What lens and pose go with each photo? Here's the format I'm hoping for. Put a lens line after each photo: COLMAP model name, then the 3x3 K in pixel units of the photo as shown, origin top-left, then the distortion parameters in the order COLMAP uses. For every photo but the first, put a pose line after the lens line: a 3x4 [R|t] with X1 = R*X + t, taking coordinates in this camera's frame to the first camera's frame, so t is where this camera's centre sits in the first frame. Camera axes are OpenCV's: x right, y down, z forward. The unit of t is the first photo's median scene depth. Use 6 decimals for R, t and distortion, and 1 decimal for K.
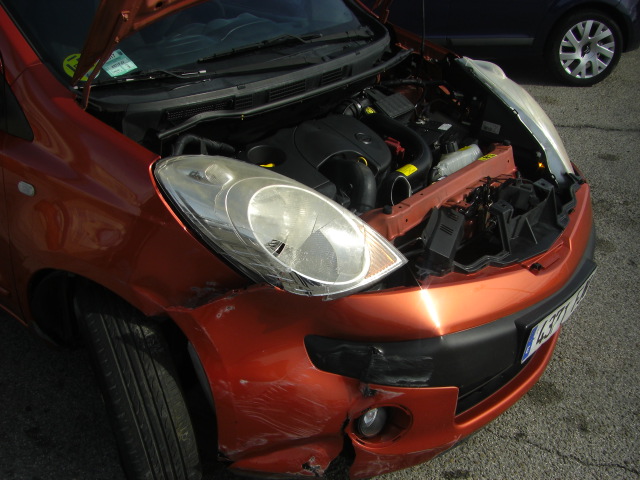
lens RADIAL K [[737.0, 0, 317.2], [0, 737.0, 239.6], [0, 0, 1]] dist [-0.152046, 0.000000]
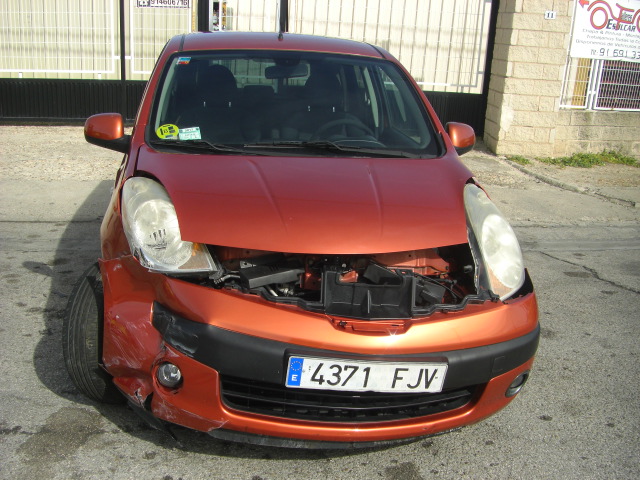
lens RADIAL K [[737.0, 0, 314.5], [0, 737.0, 241.6], [0, 0, 1]] dist [-0.152046, 0.000000]
pose [[0.732801, 0.195376, -0.651790, 1.141189], [-0.343515, 0.933087, -0.106515, 0.061207], [0.587366, 0.301954, 0.750882, 0.024882]]
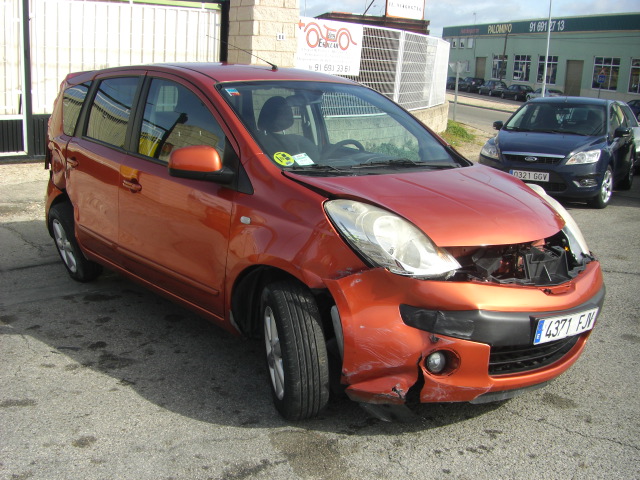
lens RADIAL K [[737.0, 0, 310.1], [0, 737.0, 258.8], [0, 0, 1]] dist [-0.152046, 0.000000]
pose [[0.983023, 0.063761, -0.172048, 0.064348], [-0.103079, 0.967632, -0.230354, 0.430254], [0.151791, 0.244177, 0.957777, -0.685848]]
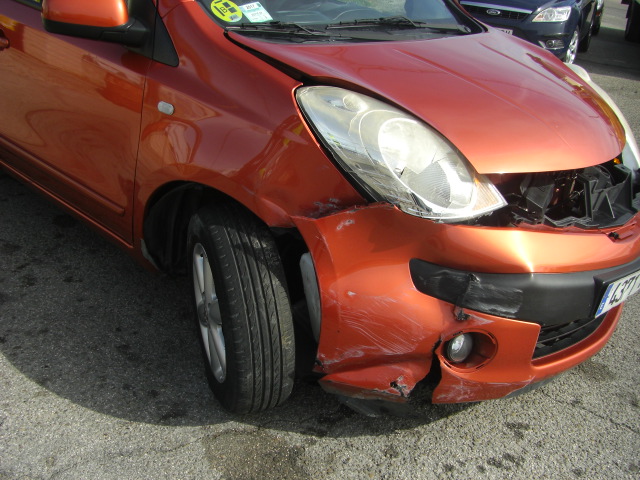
lens RADIAL K [[737.0, 0, 304.4], [0, 737.0, 267.2], [0, 0, 1]] dist [-0.152046, 0.000000]
pose [[0.992678, 0.113058, -0.042515, -0.121966], [-0.113925, 0.993316, -0.018554, 0.174762], [0.040133, 0.023262, 0.998924, -0.107219]]
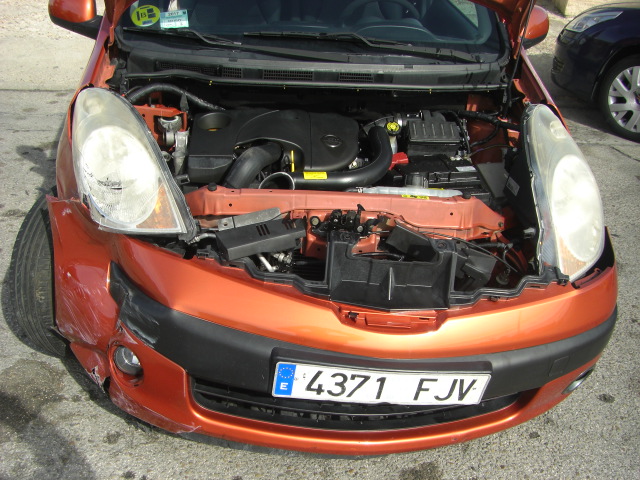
lens RADIAL K [[737.0, 0, 308.6], [0, 737.0, 249.6], [0, 0, 1]] dist [-0.152046, 0.000000]
pose [[0.676956, 0.371515, -0.635380, 0.889143], [-0.376581, 0.916540, 0.134690, -0.152332], [0.632391, 0.148093, 0.760362, 0.305331]]
